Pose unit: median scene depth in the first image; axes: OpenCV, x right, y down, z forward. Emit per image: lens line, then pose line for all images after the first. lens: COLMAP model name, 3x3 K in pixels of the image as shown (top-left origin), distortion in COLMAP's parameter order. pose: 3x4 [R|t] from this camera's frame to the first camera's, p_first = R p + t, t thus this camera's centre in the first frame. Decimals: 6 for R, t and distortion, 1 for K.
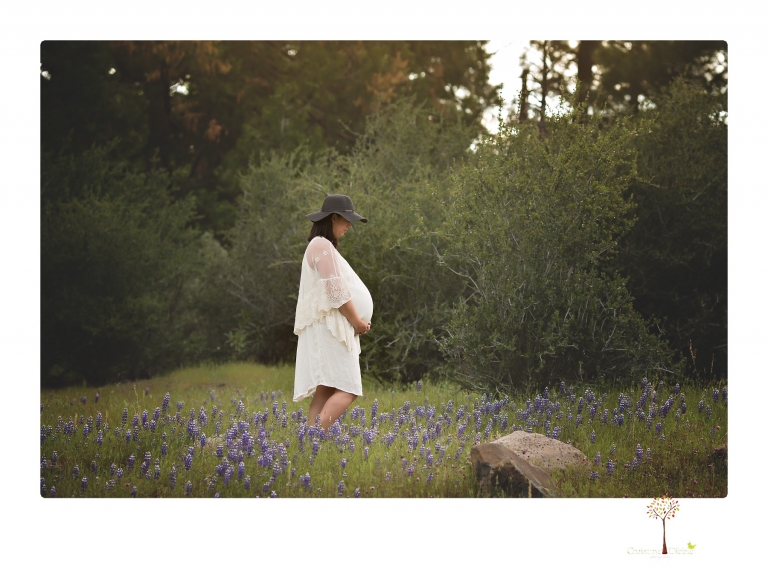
lens RADIAL K [[2951.0, 0, 384.0], [0, 2951.0, 290.5], [0, 0, 1]] dist [0.158730, 2.640055]
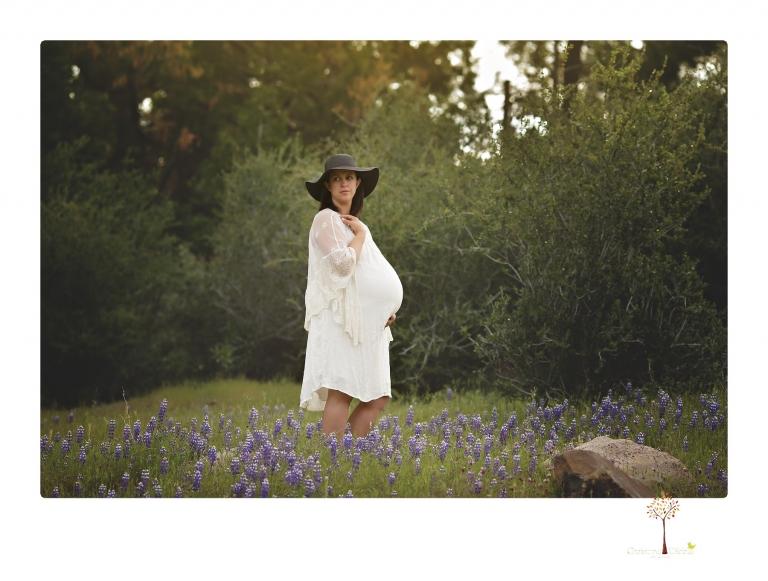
lens RADIAL K [[2951.0, 0, 384.0], [0, 2951.0, 290.5], [0, 0, 1]] dist [0.158730, 2.640055]
pose [[0.999763, -0.016839, 0.013784, -0.014353], [0.017007, 0.999781, -0.012176, 0.009612], [-0.013576, 0.012407, 0.999831, 0.112162]]
